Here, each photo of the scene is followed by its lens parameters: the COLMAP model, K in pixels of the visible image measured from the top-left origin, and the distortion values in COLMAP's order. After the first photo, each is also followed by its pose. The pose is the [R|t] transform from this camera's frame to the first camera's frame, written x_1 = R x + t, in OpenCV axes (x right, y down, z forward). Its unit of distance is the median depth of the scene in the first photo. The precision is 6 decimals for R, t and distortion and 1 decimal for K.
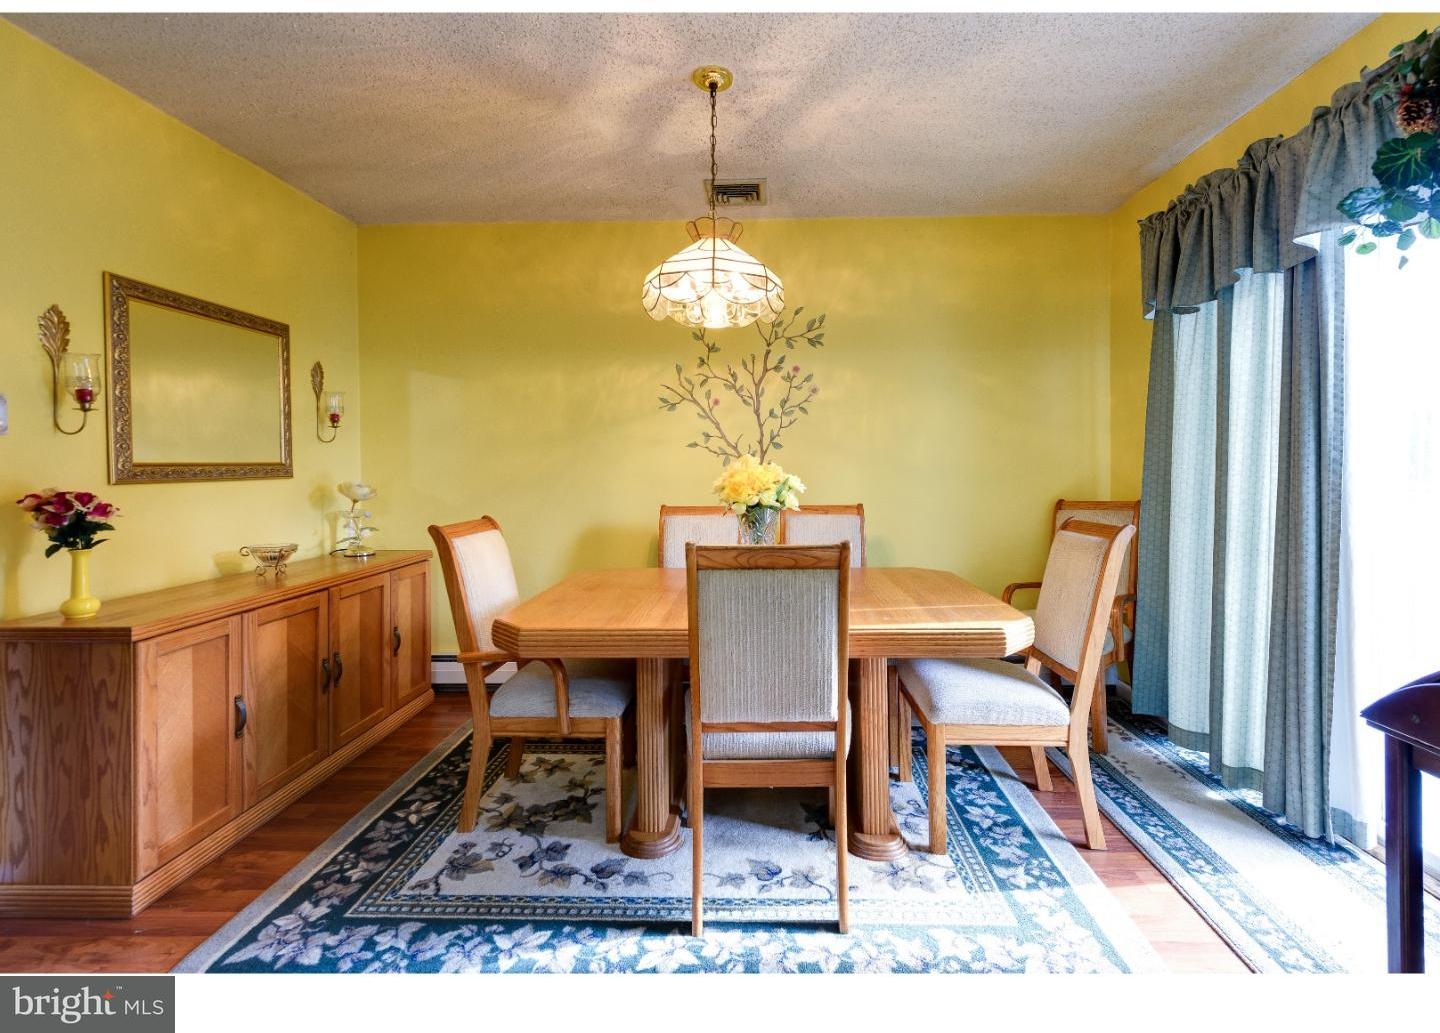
lens RADIAL K [[667.9, 0, 765.3], [0, 667.9, 472.2], [0, 0, 1]] dist [0.013190, -0.000588]
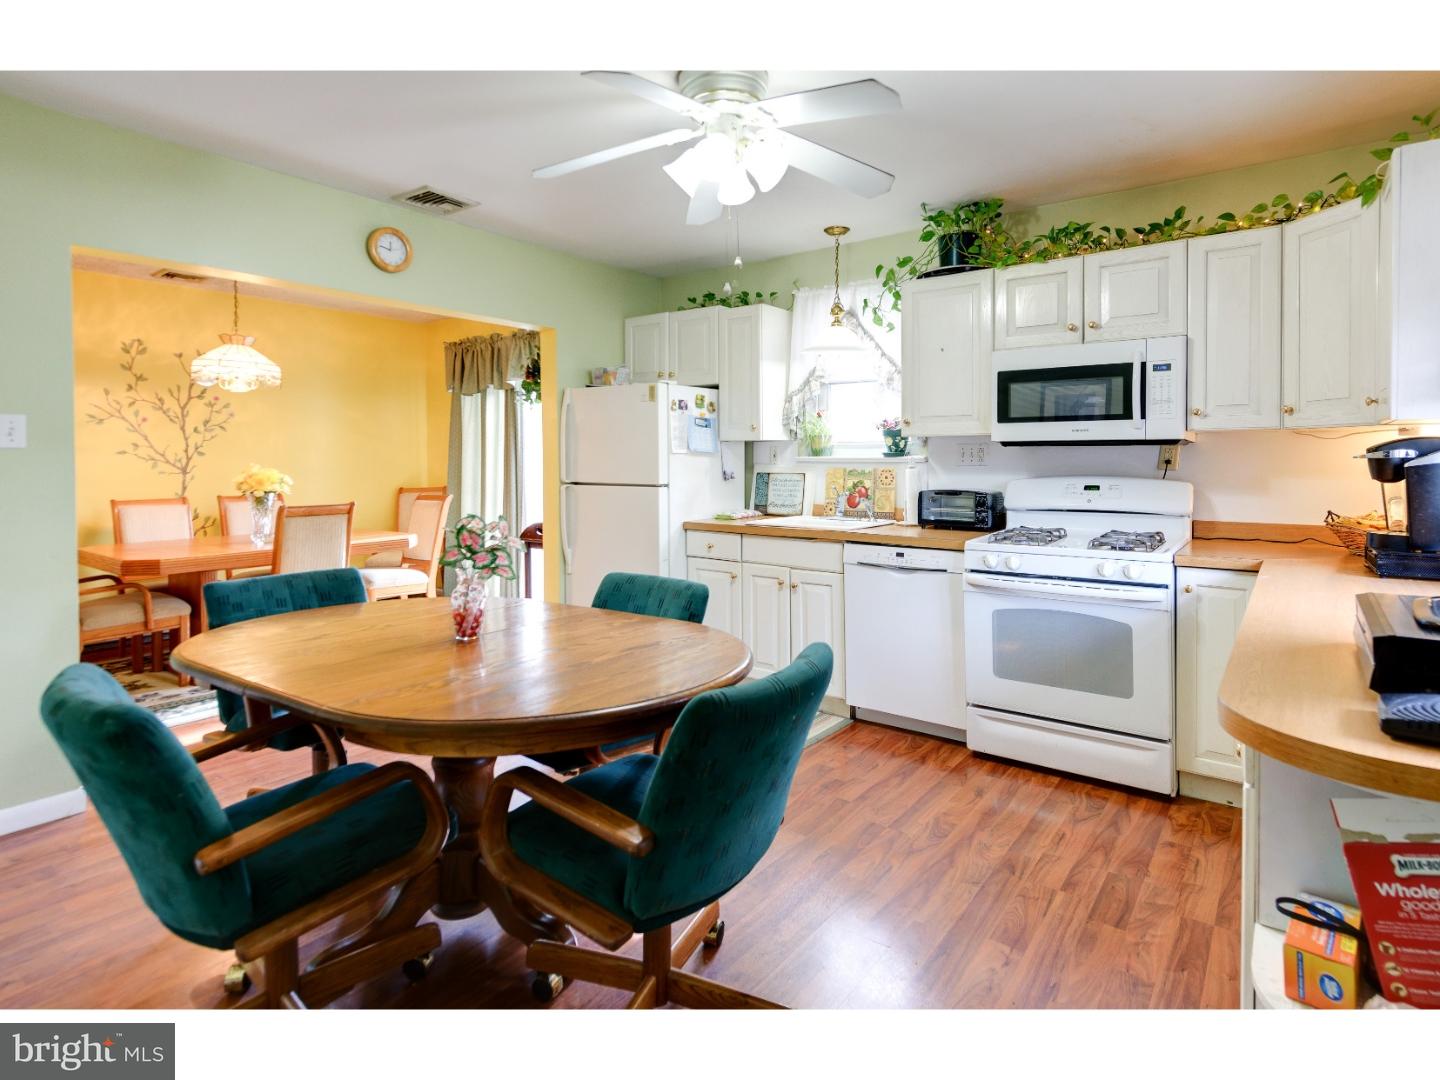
lens RADIAL K [[700.3, 0, 717.3], [0, 700.3, 477.2], [0, 0, 1]] dist [-0.005968, 0.000149]
pose [[0.596914, -0.015358, 0.802158, -0.496909], [0.006893, 0.999878, 0.014014, -0.004869], [-0.802275, -0.002836, 0.596947, -0.696707]]
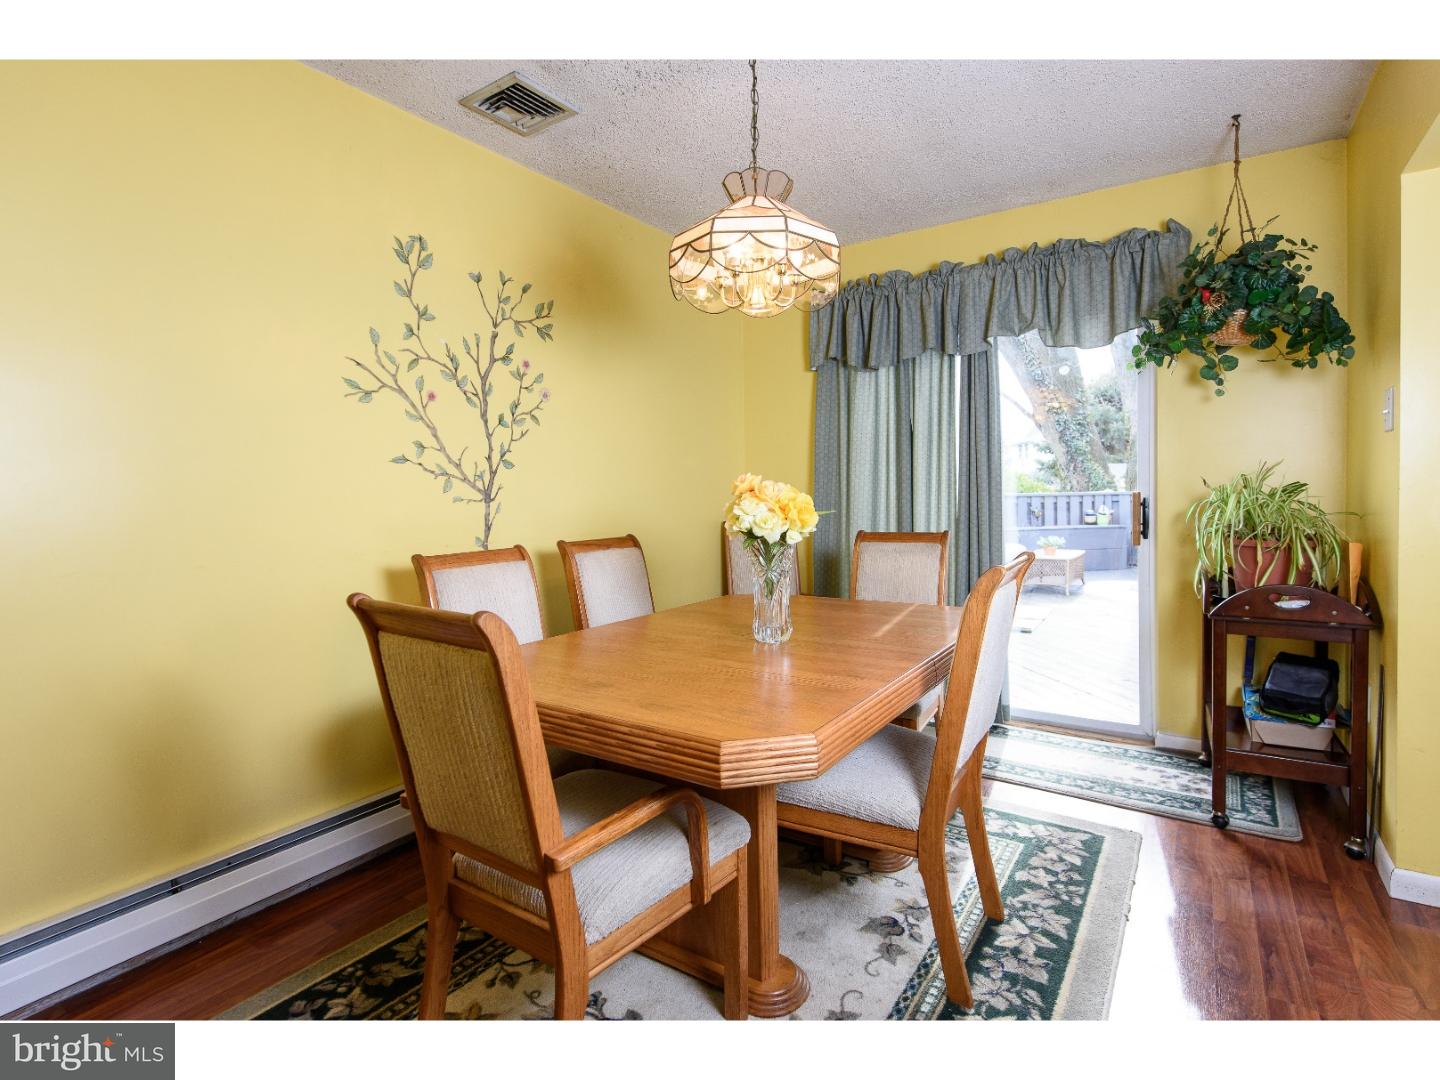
lens RADIAL K [[700.3, 0, 726.0], [0, 700.3, 531.8], [0, 0, 1]] dist [-0.005968, 0.000149]
pose [[0.559499, -0.047408, 0.827474, -0.494513], [0.021446, 0.998857, 0.042727, 0.006833], [-0.828553, -0.006160, 0.559876, 0.364583]]
